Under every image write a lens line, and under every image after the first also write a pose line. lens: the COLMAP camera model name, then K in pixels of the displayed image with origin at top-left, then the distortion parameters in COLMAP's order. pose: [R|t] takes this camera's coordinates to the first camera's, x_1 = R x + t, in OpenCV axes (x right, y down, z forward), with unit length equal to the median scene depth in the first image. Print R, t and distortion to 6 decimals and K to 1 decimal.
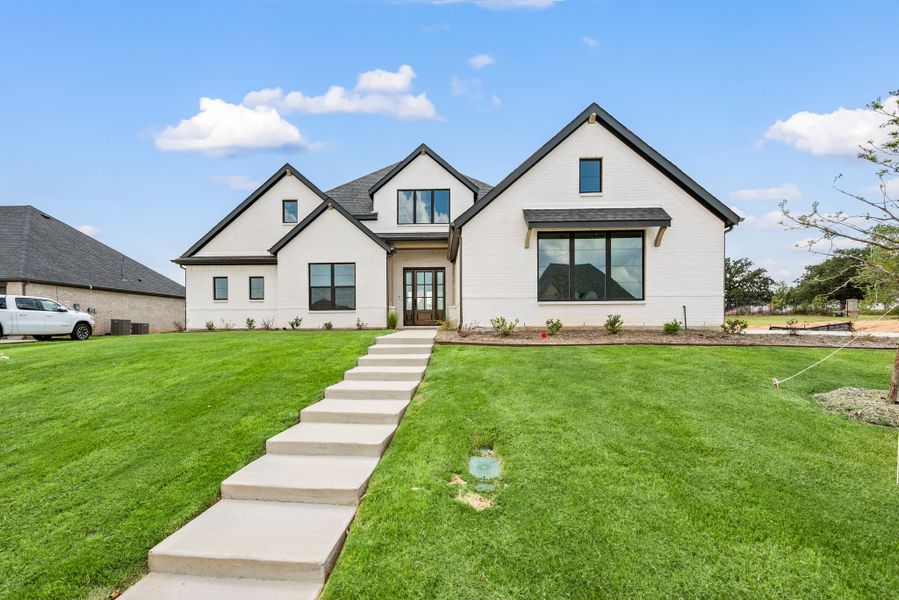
lens RADIAL K [[349.5, 0, 443.8], [0, 349.5, 300.9], [0, 0, 1]] dist [-0.000446, -0.000027]
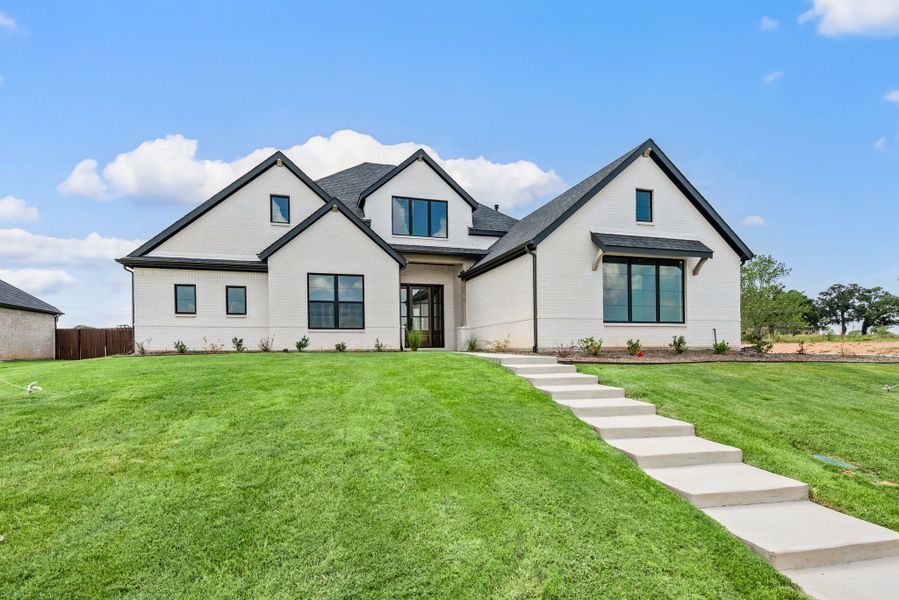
lens RADIAL K [[385.7, 0, 425.2], [0, 385.7, 320.9], [0, 0, 1]] dist [0.003708, 0.000385]
pose [[0.964036, 0.018818, 0.265103, -0.361021], [-0.017793, 0.999822, -0.006271, 0.008542], [-0.265174, 0.001329, 0.964200, 0.026103]]
